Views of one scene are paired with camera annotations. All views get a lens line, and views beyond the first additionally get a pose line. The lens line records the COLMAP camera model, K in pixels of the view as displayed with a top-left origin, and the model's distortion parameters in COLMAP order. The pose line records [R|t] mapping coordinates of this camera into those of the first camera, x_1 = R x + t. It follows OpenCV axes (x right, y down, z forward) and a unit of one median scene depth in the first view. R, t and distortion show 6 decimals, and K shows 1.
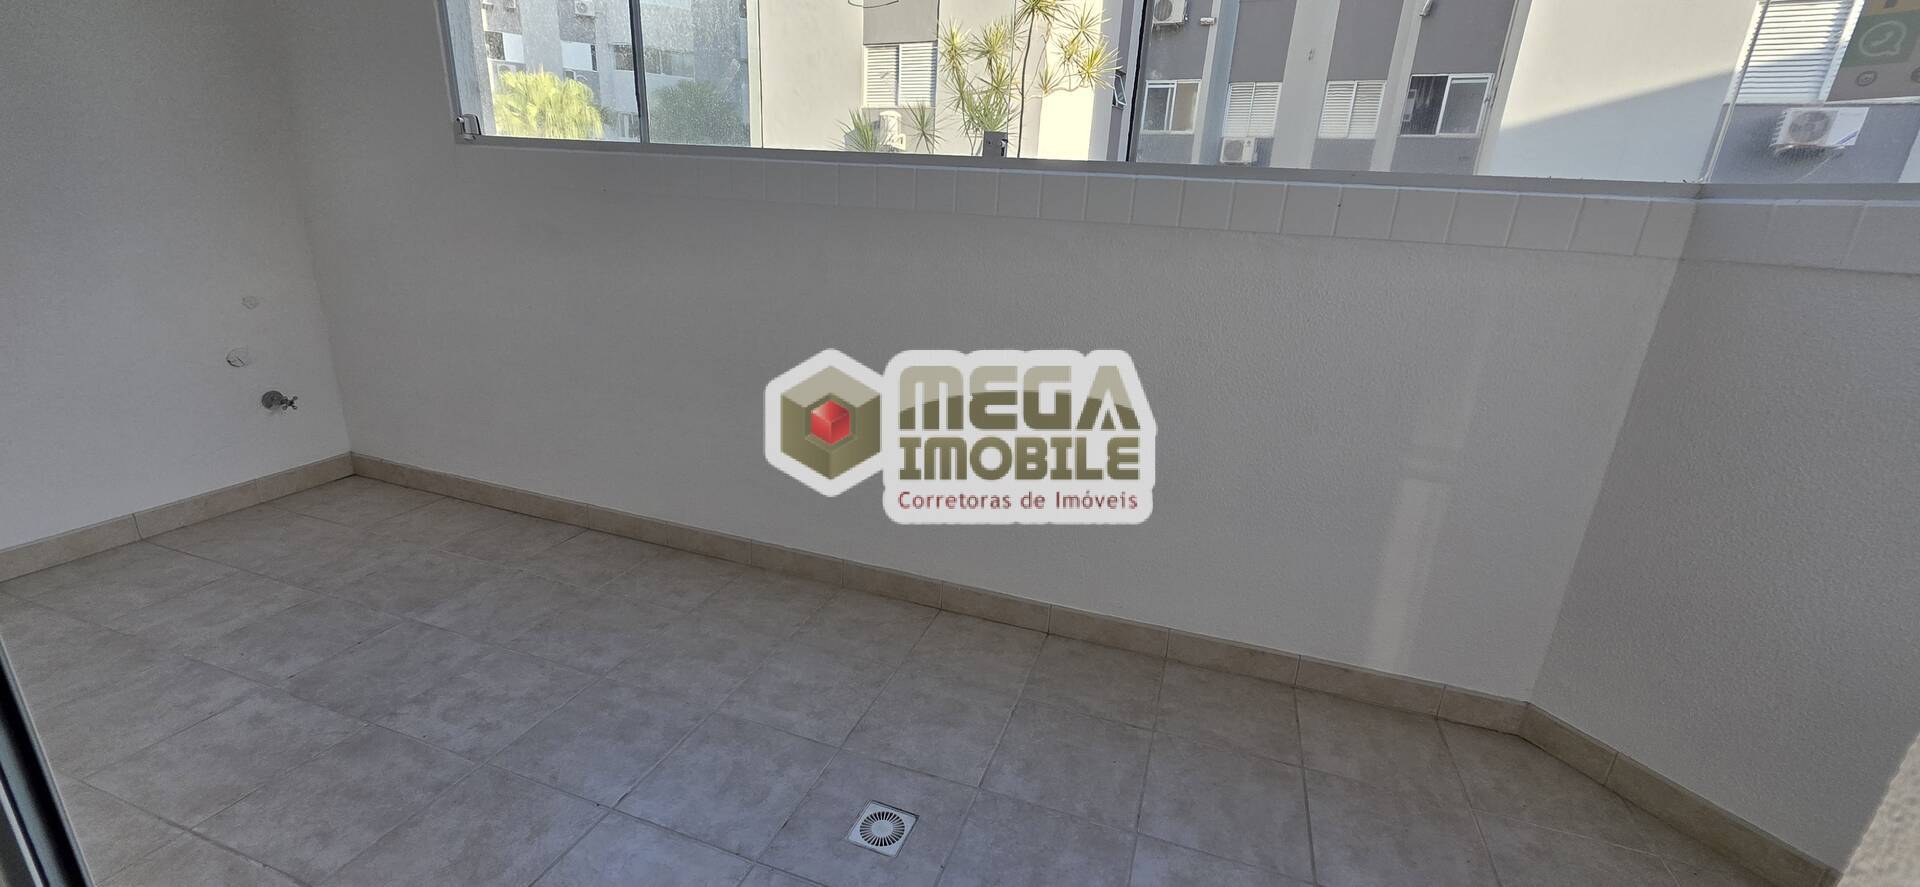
lens RADIAL K [[766.5, 0, 955.7], [0, 766.5, 431.6], [0, 0, 1]] dist [0.002867, -0.000533]
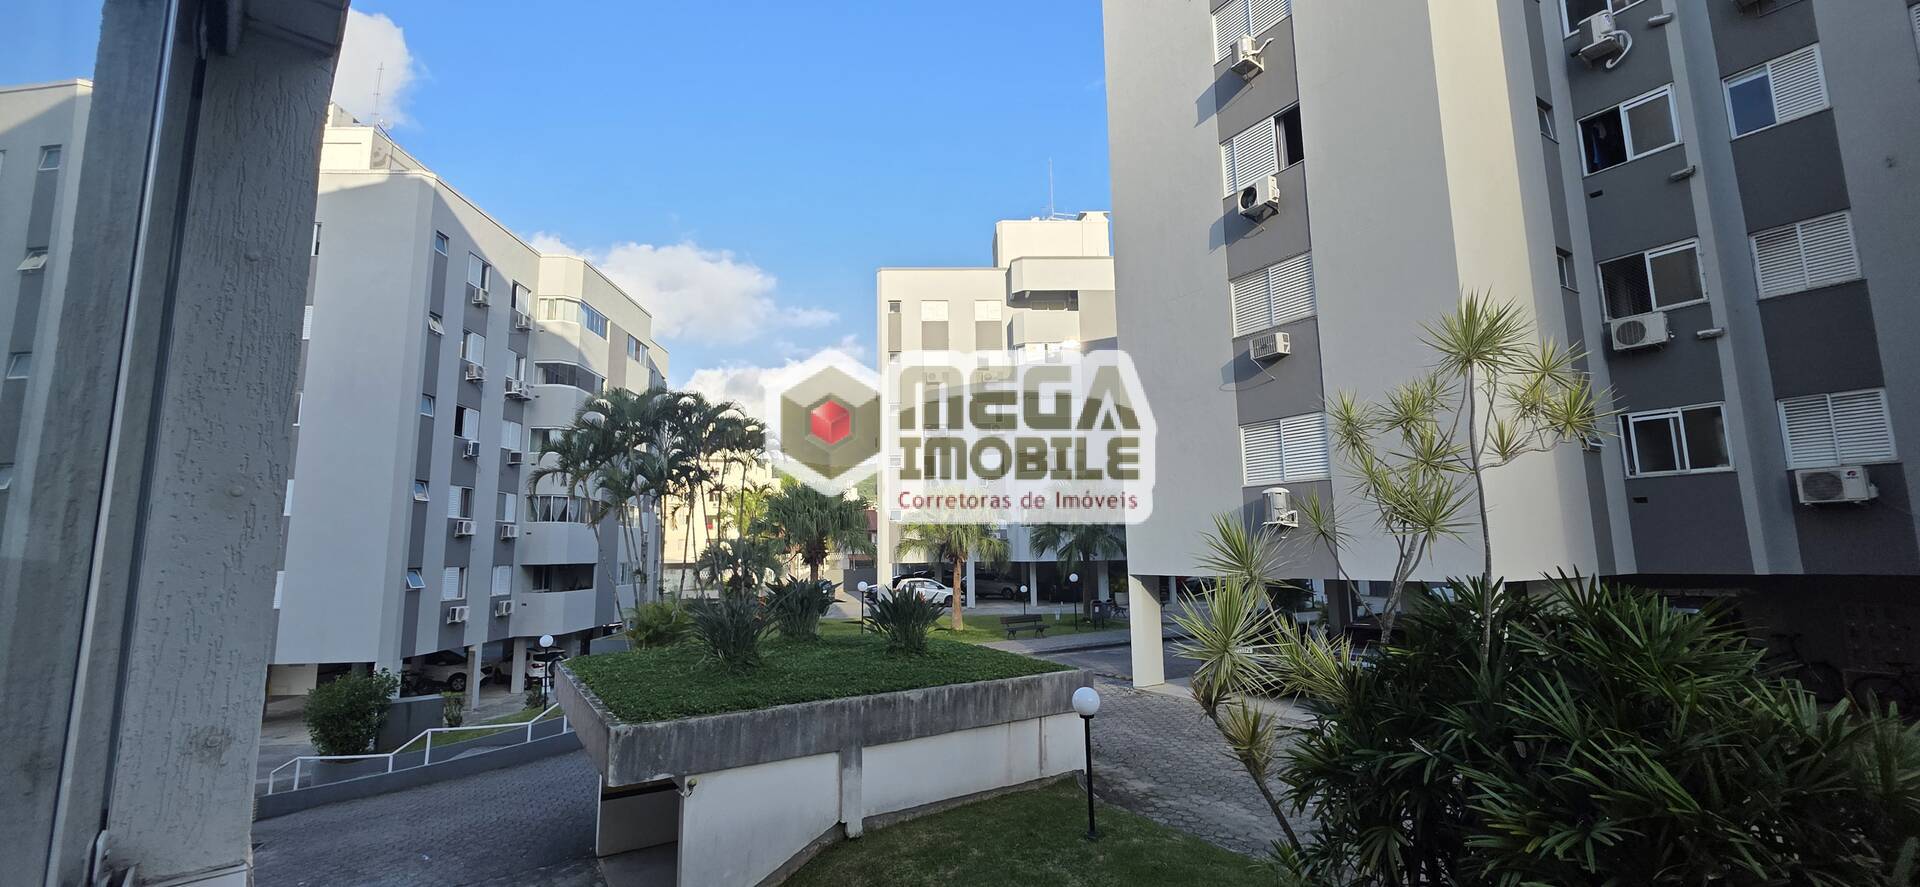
lens RADIAL K [[766.5, 0, 949.0], [0, 766.5, 442.4], [0, 0, 1]] dist [0.002867, -0.000533]
pose [[0.879179, -0.133232, -0.457486, -0.006904], [-0.082700, 0.902876, -0.421871, -0.109245], [0.469260, 0.408734, 0.782771, 0.191077]]
